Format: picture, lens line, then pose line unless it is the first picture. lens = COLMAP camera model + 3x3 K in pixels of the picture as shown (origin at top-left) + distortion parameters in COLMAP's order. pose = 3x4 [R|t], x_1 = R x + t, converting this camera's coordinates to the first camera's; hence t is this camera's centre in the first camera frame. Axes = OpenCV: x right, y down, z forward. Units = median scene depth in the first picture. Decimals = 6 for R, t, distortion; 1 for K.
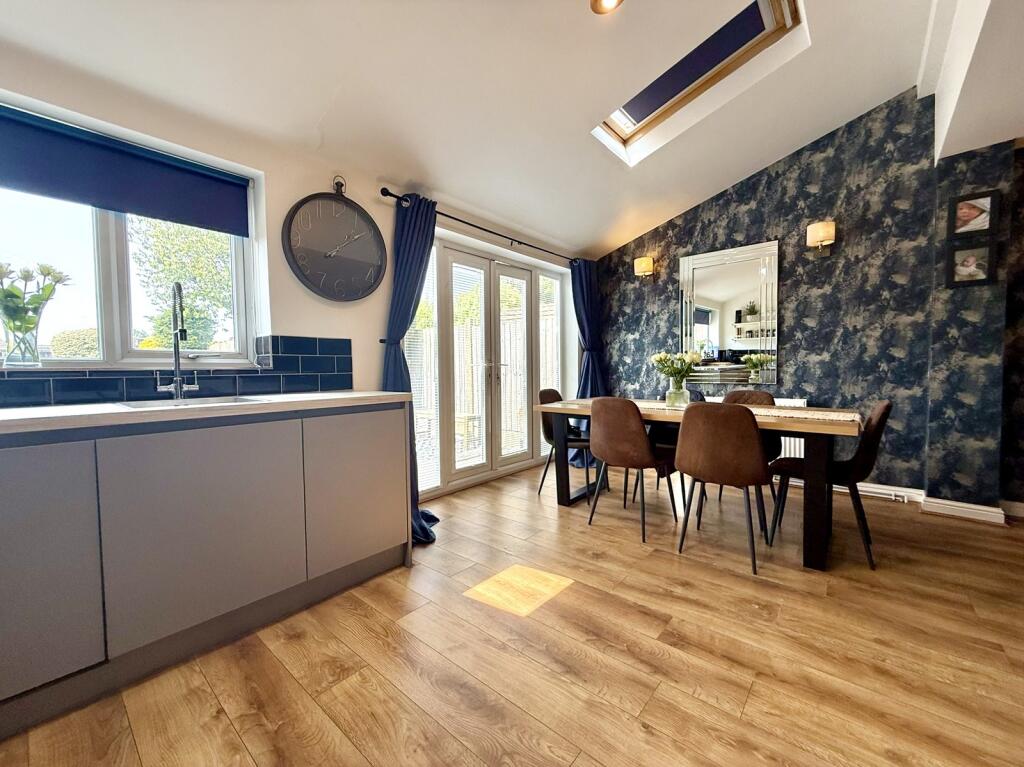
lens RADIAL K [[411.7, 0, 507.9], [0, 411.7, 384.8], [0, 0, 1]] dist [0.002932, -0.000502]
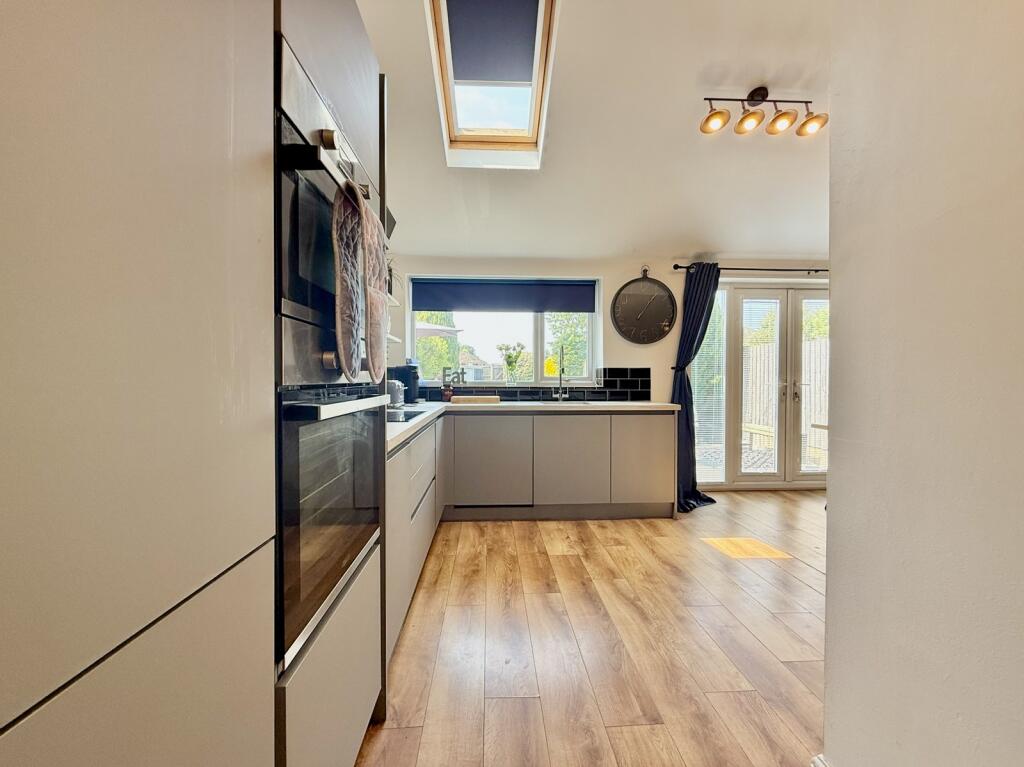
lens RADIAL K [[411.7, 0, 514.7], [0, 411.7, 383.4], [0, 0, 1]] dist [0.002932, -0.000502]
pose [[0.697763, 0.018006, -0.716103, 0.392889], [-0.038393, 0.999187, -0.012286, -0.016008], [0.715299, 0.036066, 0.697887, -0.460012]]
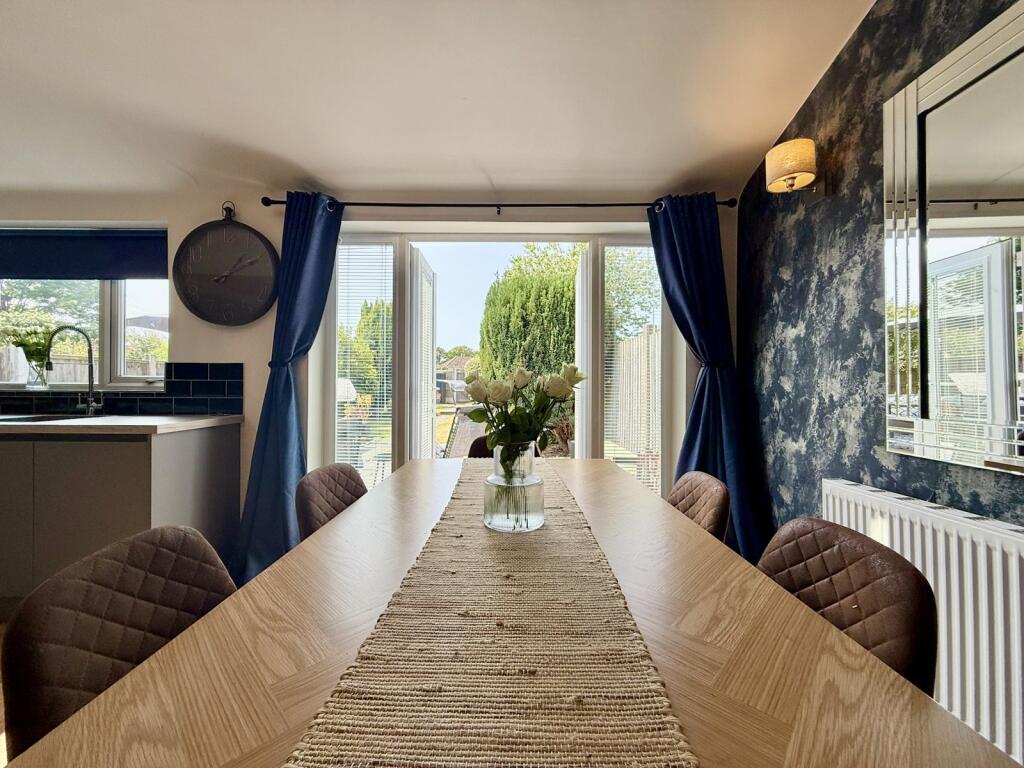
lens RADIAL K [[411.7, 0, 510.9], [0, 411.7, 387.4], [0, 0, 1]] dist [0.002932, -0.000502]
pose [[0.649817, 0.016762, -0.759906, 0.836879], [-0.044385, 0.998888, -0.015921, -0.070762], [0.758794, 0.044074, 0.649838, 0.918537]]
